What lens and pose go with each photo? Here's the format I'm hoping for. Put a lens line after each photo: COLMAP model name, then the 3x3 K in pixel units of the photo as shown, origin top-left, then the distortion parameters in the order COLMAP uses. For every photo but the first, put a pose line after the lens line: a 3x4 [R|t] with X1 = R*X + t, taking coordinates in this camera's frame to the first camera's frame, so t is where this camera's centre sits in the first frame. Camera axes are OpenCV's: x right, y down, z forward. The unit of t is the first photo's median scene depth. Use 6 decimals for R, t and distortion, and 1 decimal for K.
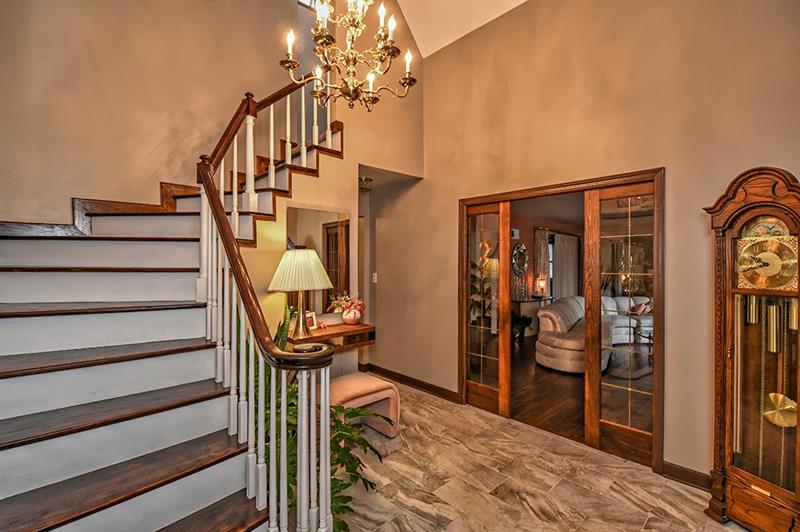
lens RADIAL K [[360.0, 0, 393.7], [0, 360.0, 262.7], [0, 0, 1]] dist [-0.000592, -0.000113]
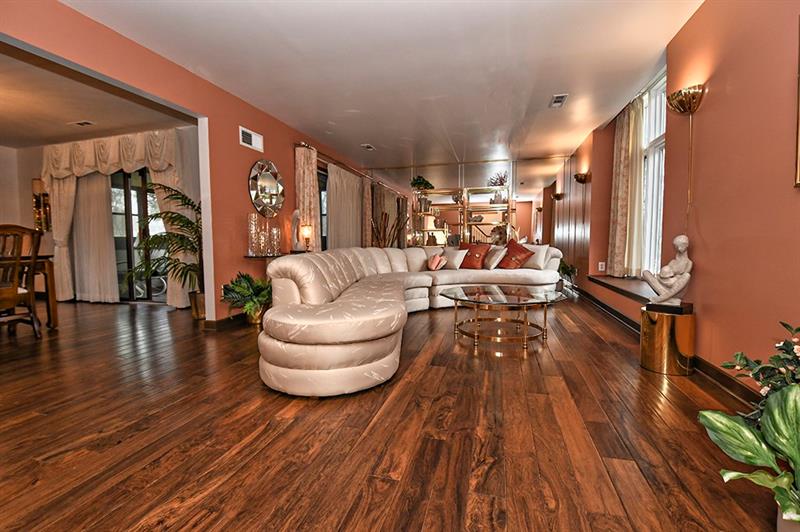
lens RADIAL K [[360.0, 0, 399.5], [0, 360.0, 263.8], [0, 0, 1]] dist [-0.000592, -0.000113]
pose [[0.844505, -0.047670, 0.533422, 0.242112], [0.015057, 0.997750, 0.065327, 0.086960], [-0.535336, -0.047137, 0.843323, 0.434413]]
